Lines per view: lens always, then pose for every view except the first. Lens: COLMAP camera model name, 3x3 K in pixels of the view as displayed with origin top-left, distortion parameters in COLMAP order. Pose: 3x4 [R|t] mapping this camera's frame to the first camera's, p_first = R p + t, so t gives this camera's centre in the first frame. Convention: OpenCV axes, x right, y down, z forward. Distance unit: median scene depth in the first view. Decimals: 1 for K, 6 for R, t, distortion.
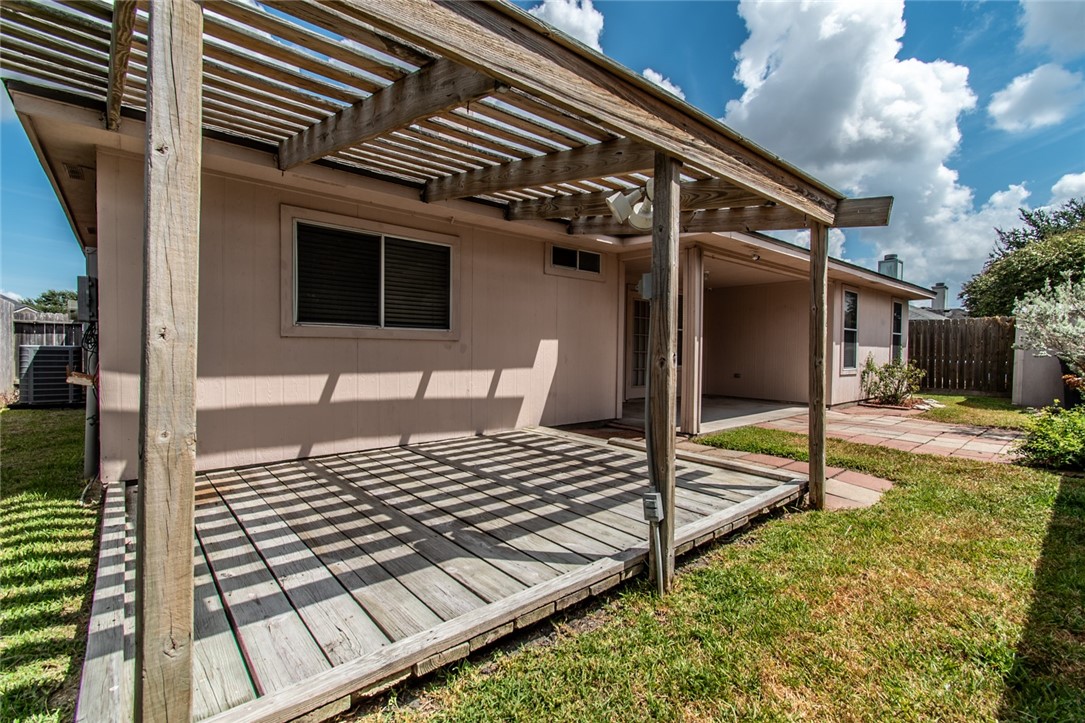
lens RADIAL K [[484.7, 0, 538.9], [0, 484.7, 357.1], [0, 0, 1]] dist [0.002957, -0.000381]
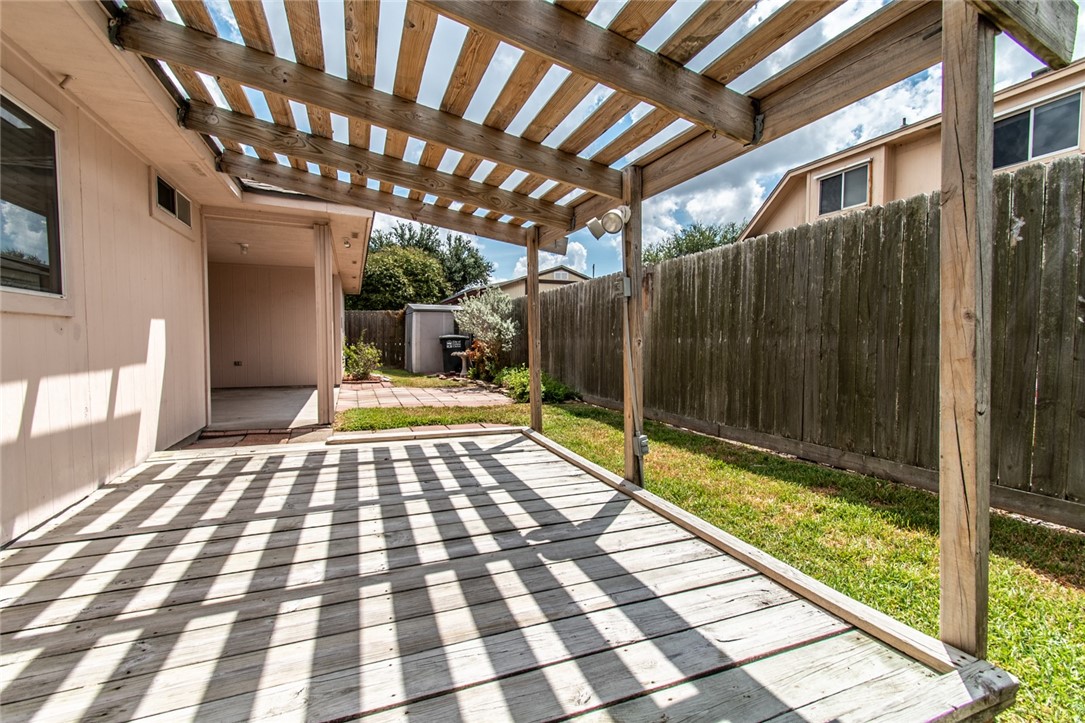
lens RADIAL K [[484.7, 0, 542.2], [0, 484.7, 357.5], [0, 0, 1]] dist [0.002957, -0.000381]
pose [[0.315391, -0.043856, 0.947948, -0.843464], [0.014309, 0.999038, 0.041459, -0.006835], [-0.948854, 0.000488, 0.315715, 0.589700]]
